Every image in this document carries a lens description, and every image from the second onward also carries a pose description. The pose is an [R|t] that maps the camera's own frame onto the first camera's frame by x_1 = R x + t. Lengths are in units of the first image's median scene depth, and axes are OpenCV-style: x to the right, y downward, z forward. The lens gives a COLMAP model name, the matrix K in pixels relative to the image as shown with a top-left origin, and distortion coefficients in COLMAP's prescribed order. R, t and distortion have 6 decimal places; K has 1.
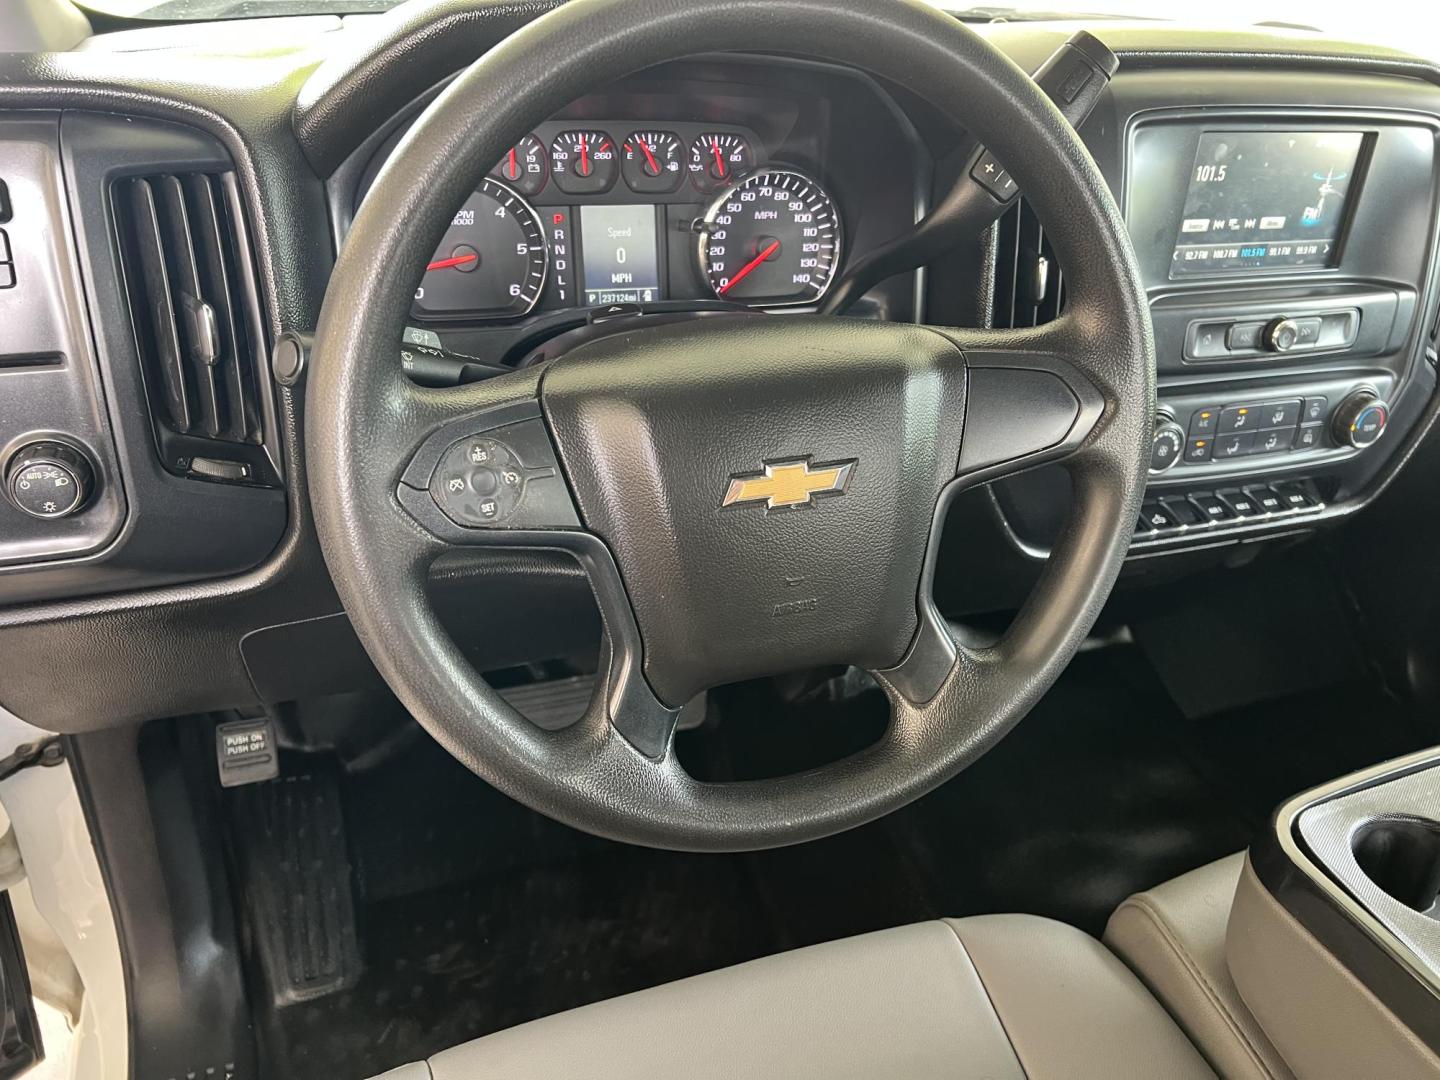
lens RADIAL K [[1091.1, 0, 718.7], [0, 1091.1, 534.7], [0, 0, 1]] dist [0.044065, -0.048598]
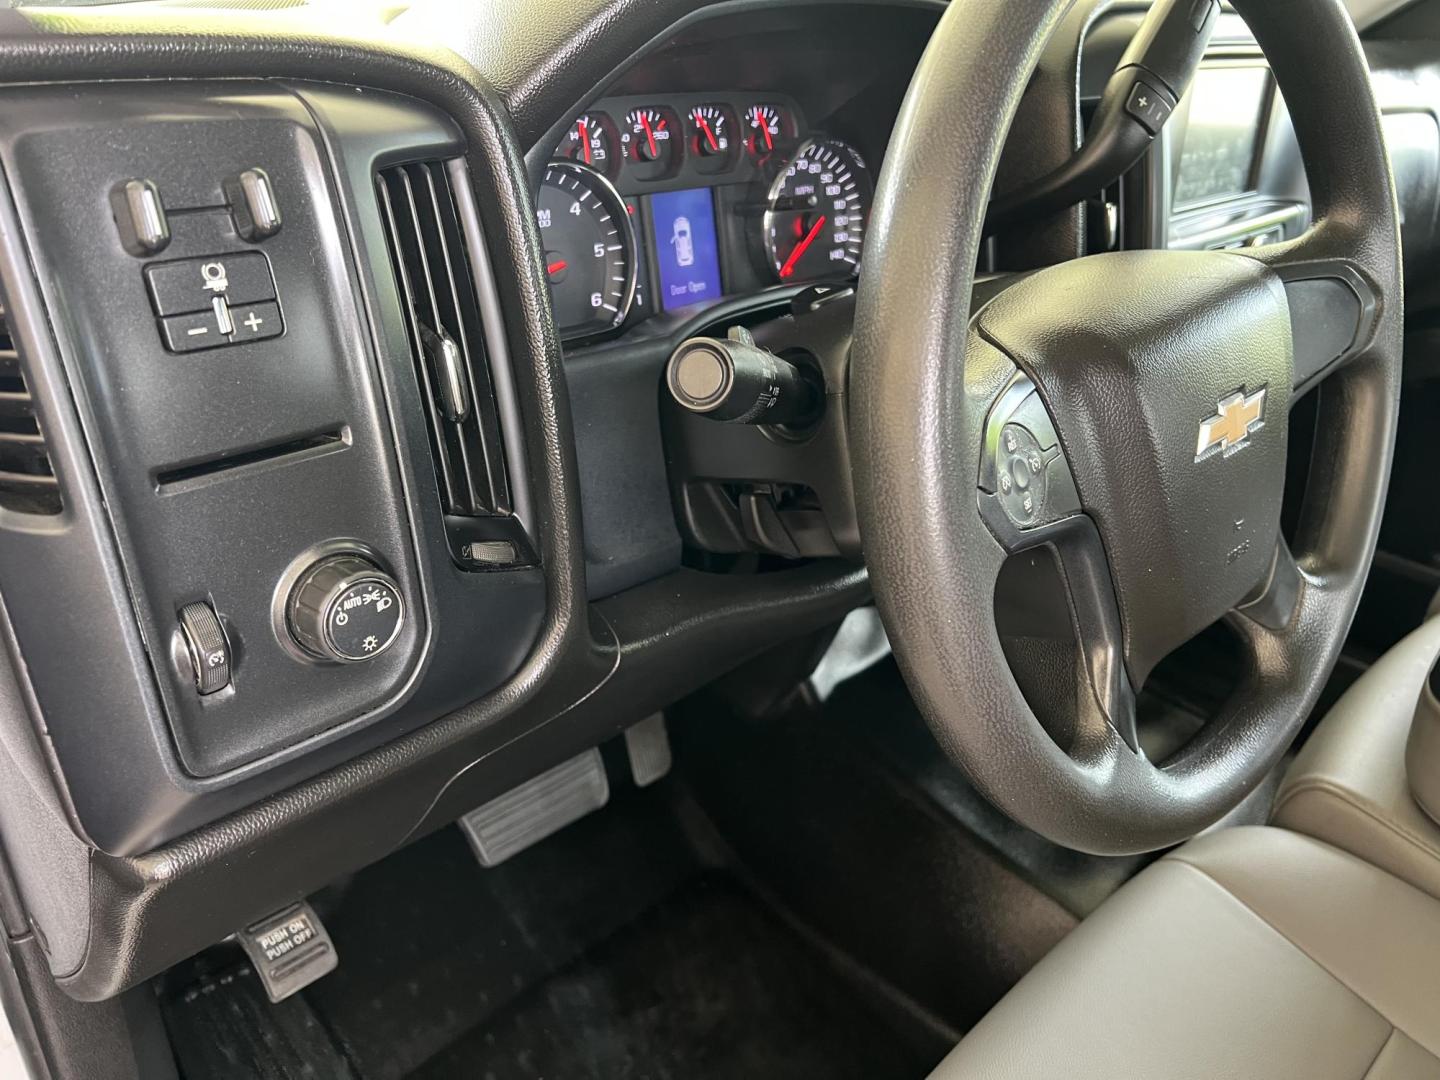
lens RADIAL K [[1091.1, 0, 718.0], [0, 1091.1, 535.5], [0, 0, 1]] dist [0.044065, -0.048598]
pose [[0.914926, -0.204305, 0.348095, -0.407569], [0.213050, 0.976949, 0.013417, -0.034971], [-0.342813, 0.061886, 0.937363, 0.176798]]
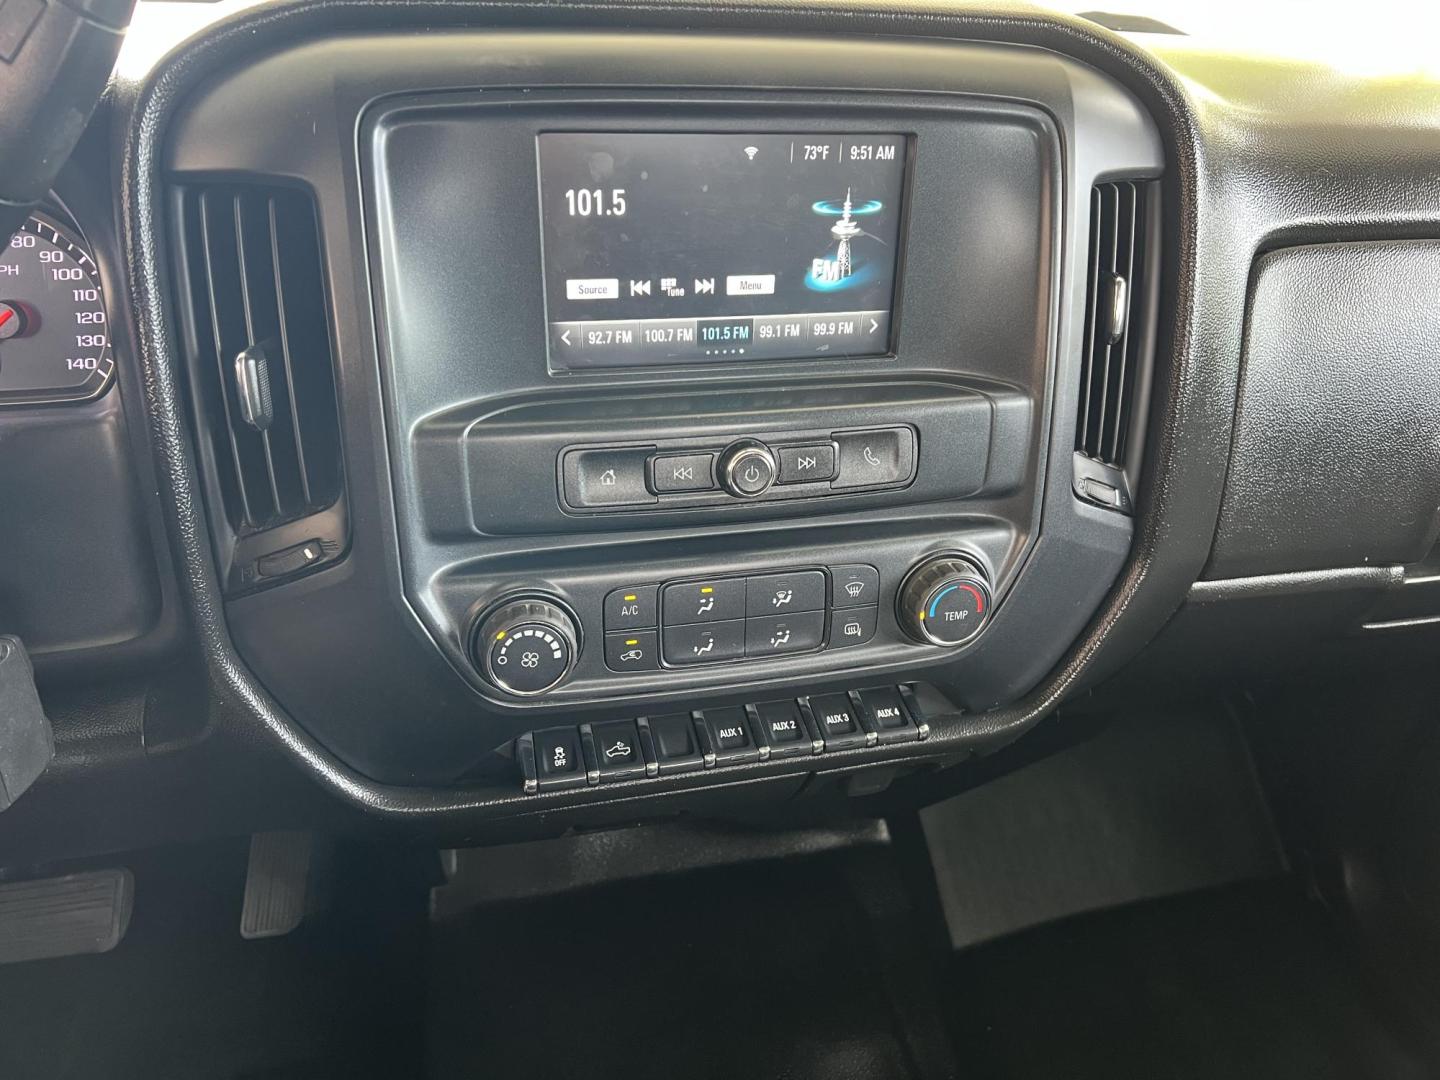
lens RADIAL K [[1091.1, 0, 729.7], [0, 1091.1, 553.8], [0, 0, 1]] dist [0.044065, -0.048598]
pose [[0.993625, 0.024896, -0.109952, 0.558791], [-0.028117, 0.999217, -0.027841, -0.116624], [0.109172, 0.030755, 0.993547, 0.399567]]
